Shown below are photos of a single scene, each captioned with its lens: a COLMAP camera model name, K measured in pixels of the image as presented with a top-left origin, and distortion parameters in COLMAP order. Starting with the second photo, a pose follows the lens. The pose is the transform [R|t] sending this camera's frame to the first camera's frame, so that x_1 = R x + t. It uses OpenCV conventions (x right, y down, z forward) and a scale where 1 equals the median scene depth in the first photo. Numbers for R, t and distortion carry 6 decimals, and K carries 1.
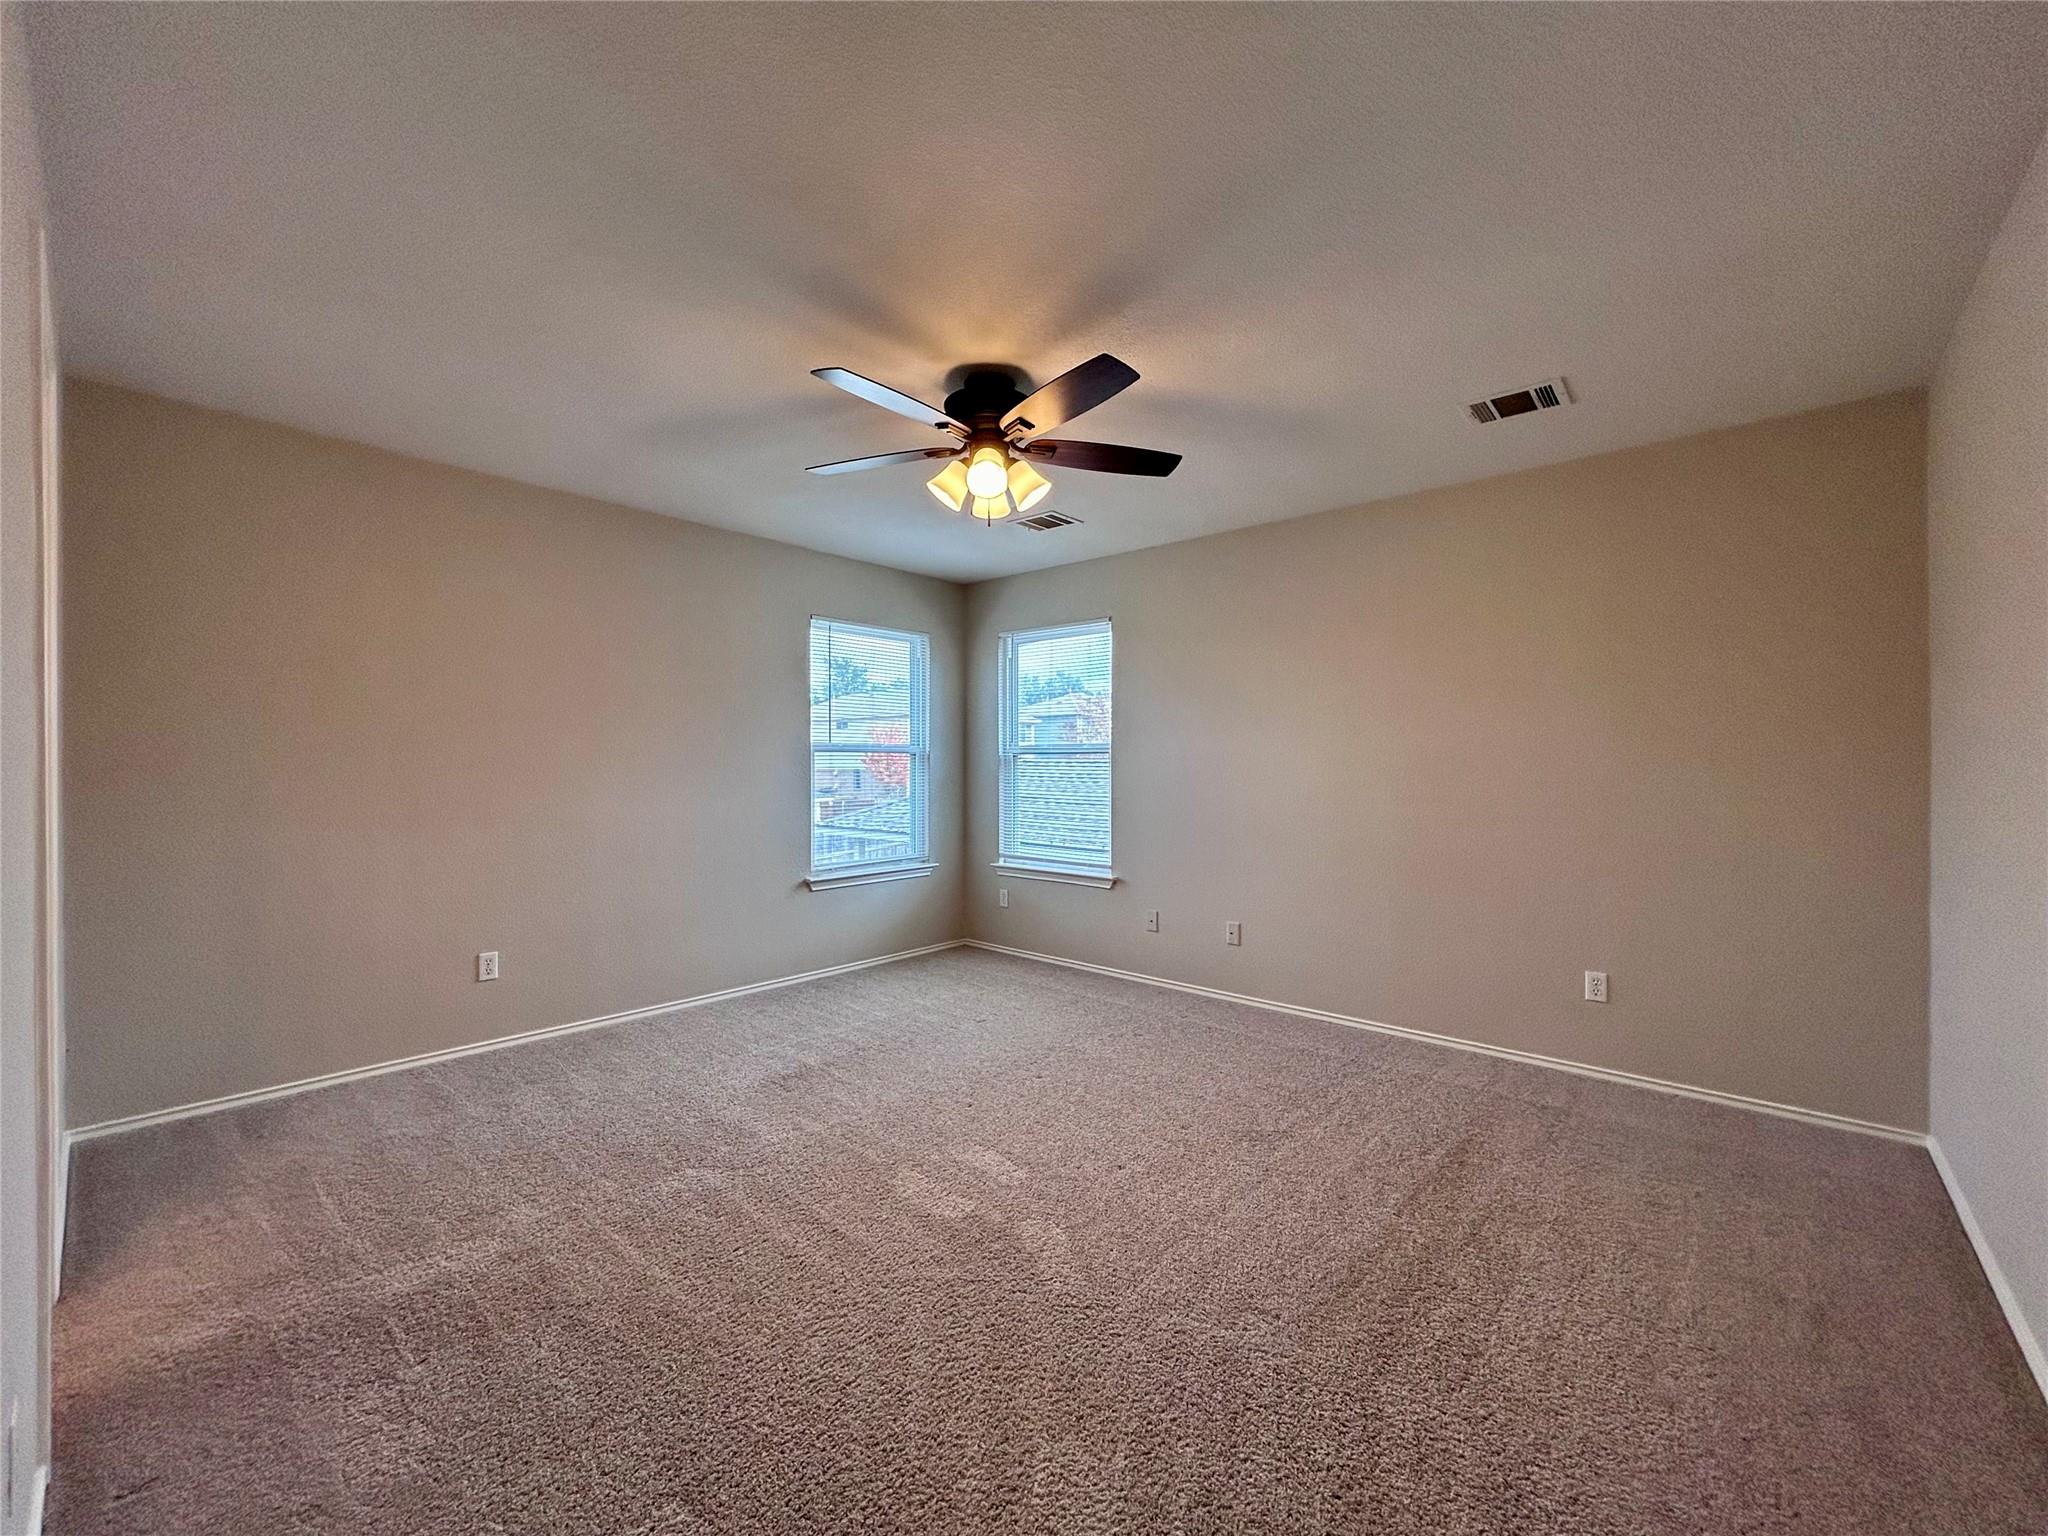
lens RADIAL K [[820.3, 0, 1031.1], [0, 820.3, 768.3], [0, 0, 1]] dist [-0.000125, -0.000249]
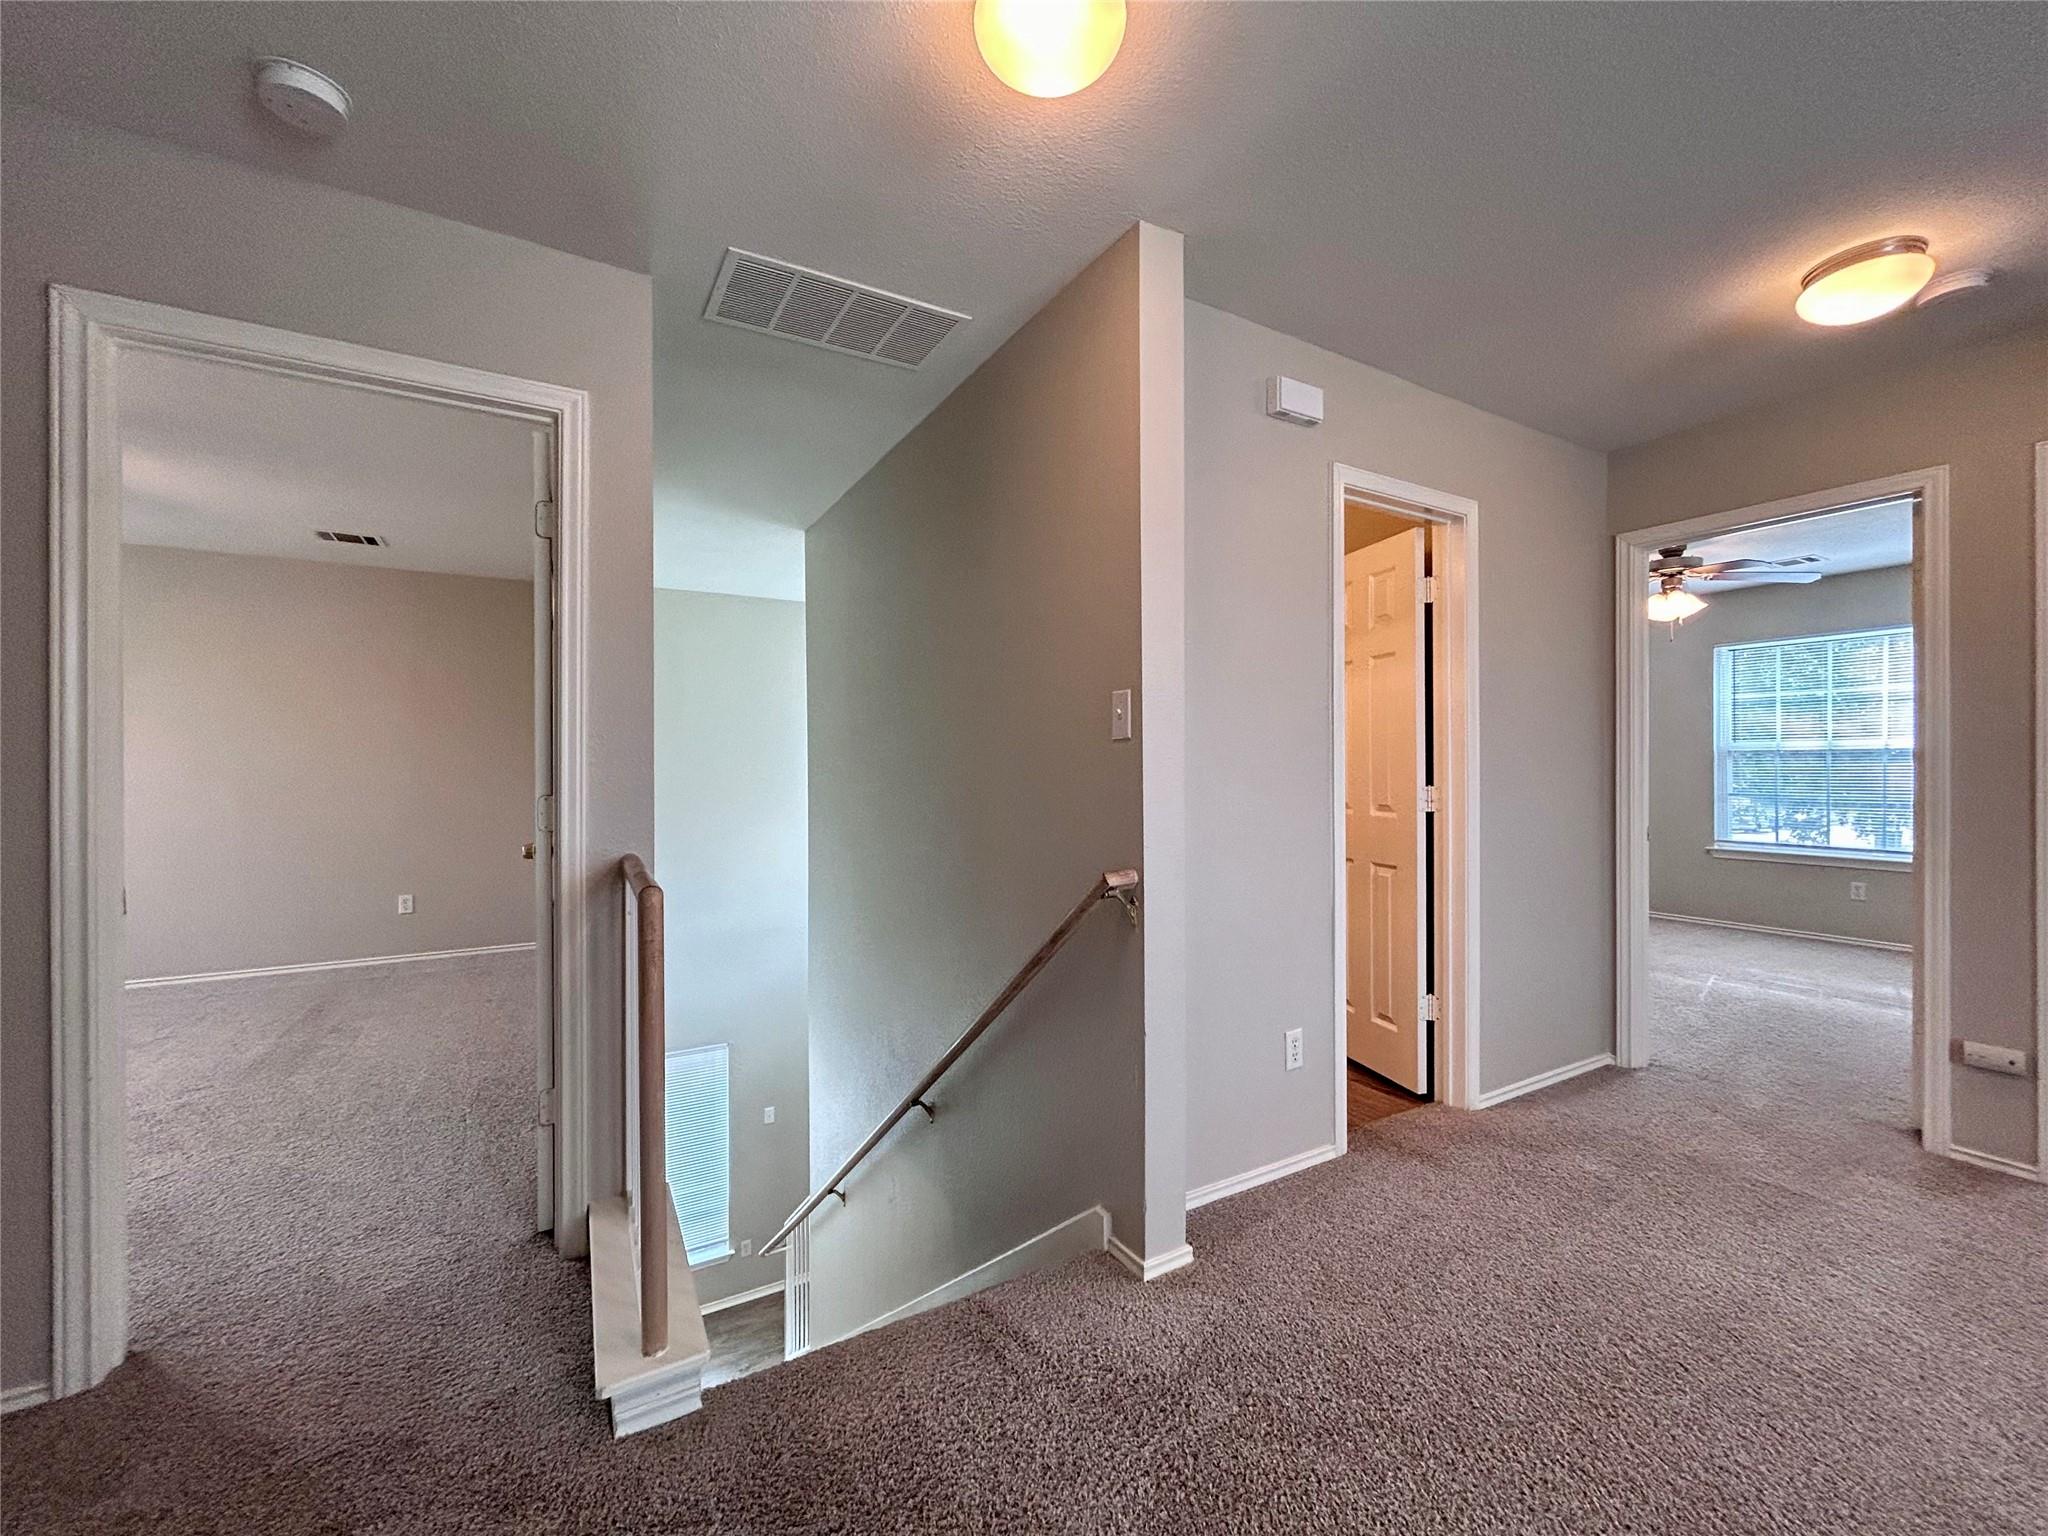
lens RADIAL K [[820.3, 0, 1026.1], [0, 820.3, 766.9], [0, 0, 1]] dist [-0.000125, -0.000249]
pose [[0.313193, -0.005723, 0.949672, -0.442334], [0.009427, 0.999951, 0.002917, 0.012294], [-0.949643, 0.008039, 0.313232, -0.641790]]
